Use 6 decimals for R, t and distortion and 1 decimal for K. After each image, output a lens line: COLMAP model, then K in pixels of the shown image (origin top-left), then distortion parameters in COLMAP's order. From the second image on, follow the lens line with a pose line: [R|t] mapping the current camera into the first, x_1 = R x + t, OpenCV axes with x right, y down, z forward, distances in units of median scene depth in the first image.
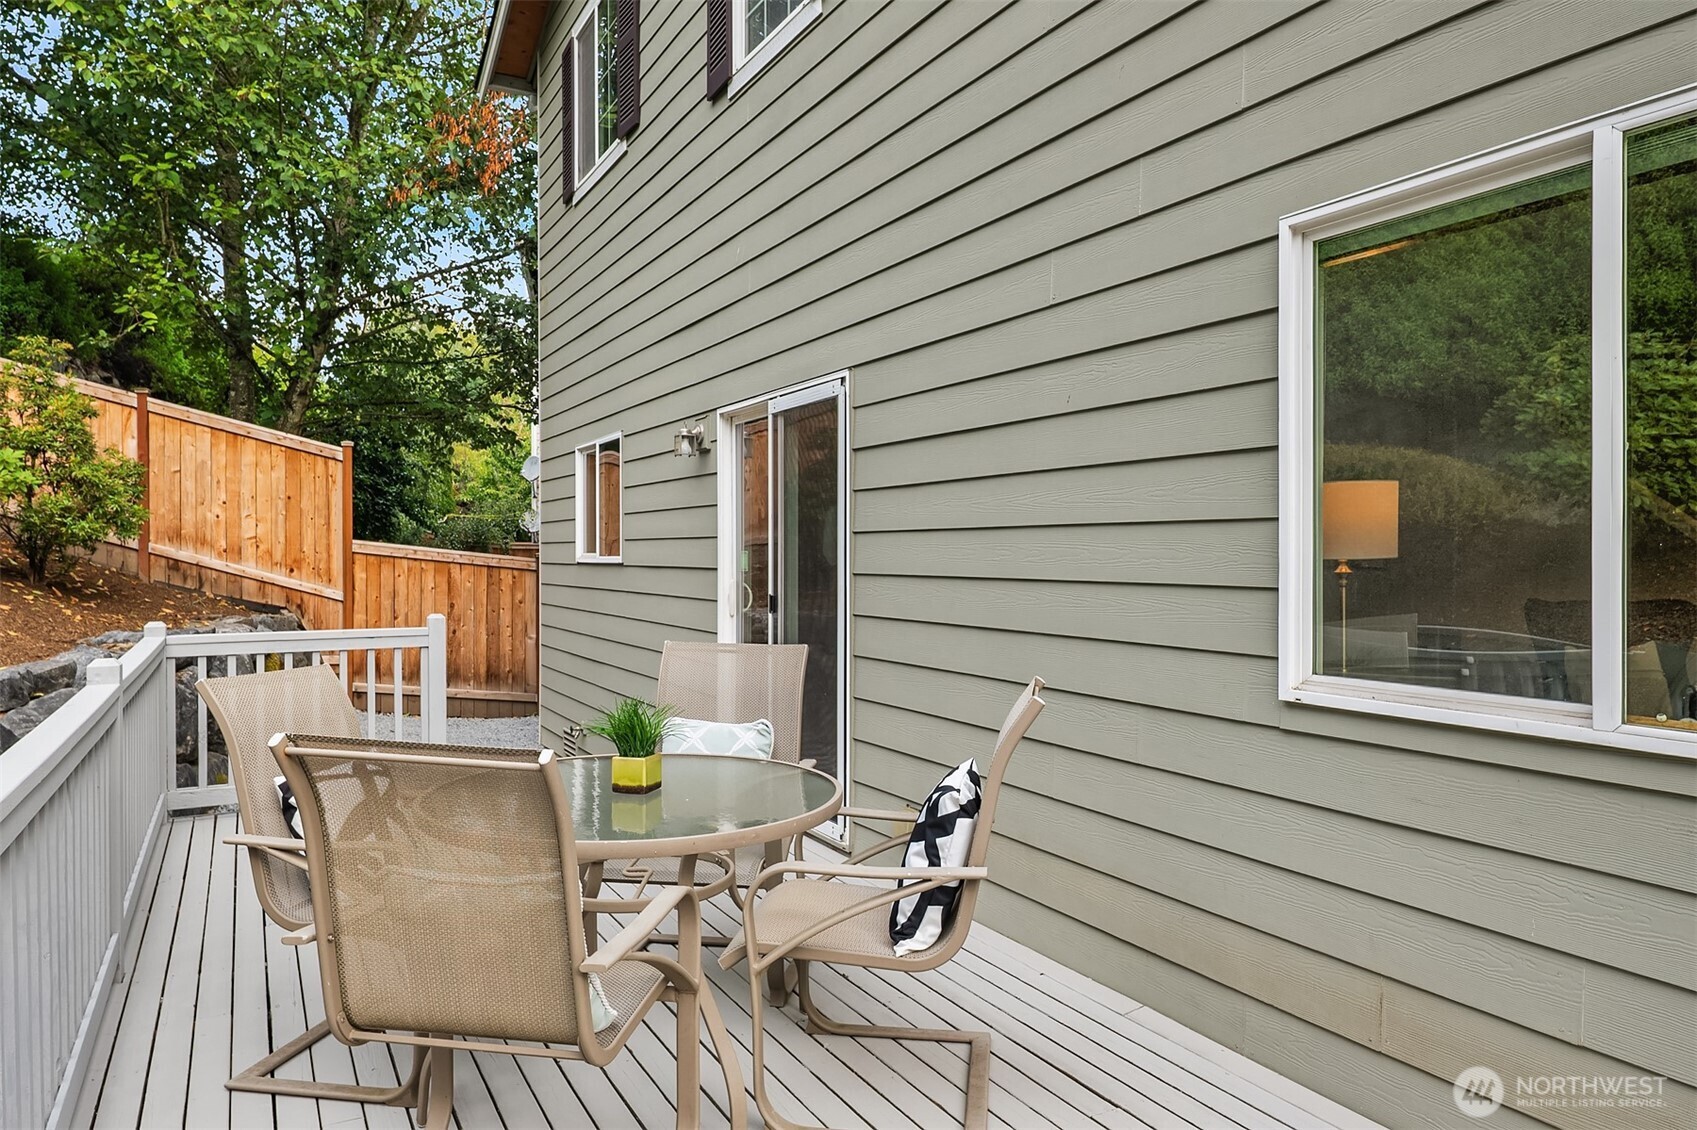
lens RADIAL K [[1123.5, 0, 842.9], [0, 1123.5, 561.6], [0, 0, 1]] dist [-0.025333, -0.003839]
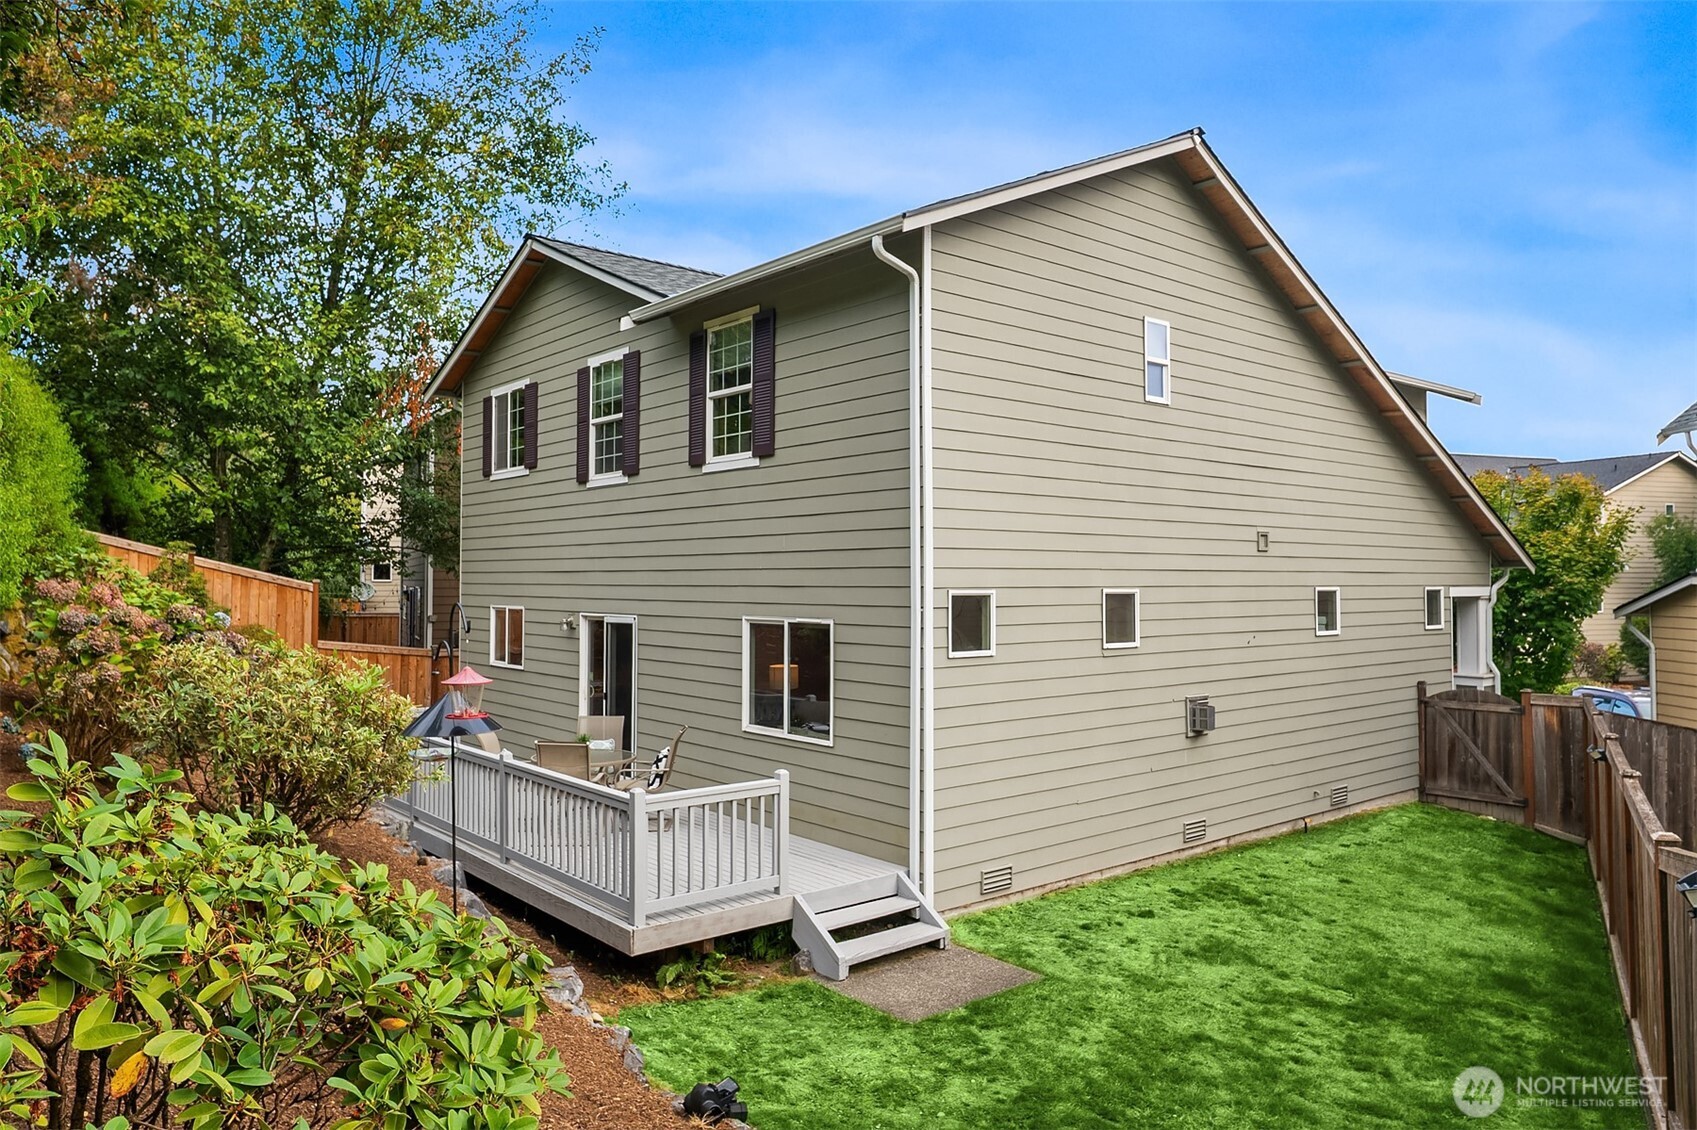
lens RADIAL K [[1123.5, 0, 854.0], [0, 1123.5, 557.1], [0, 0, 1]] dist [-0.025333, -0.003839]
pose [[0.978457, 0.008463, 0.206279, -0.025191], [-0.001742, 0.999462, -0.032738, -0.130510], [-0.206446, 0.031673, 0.977945, -1.085797]]
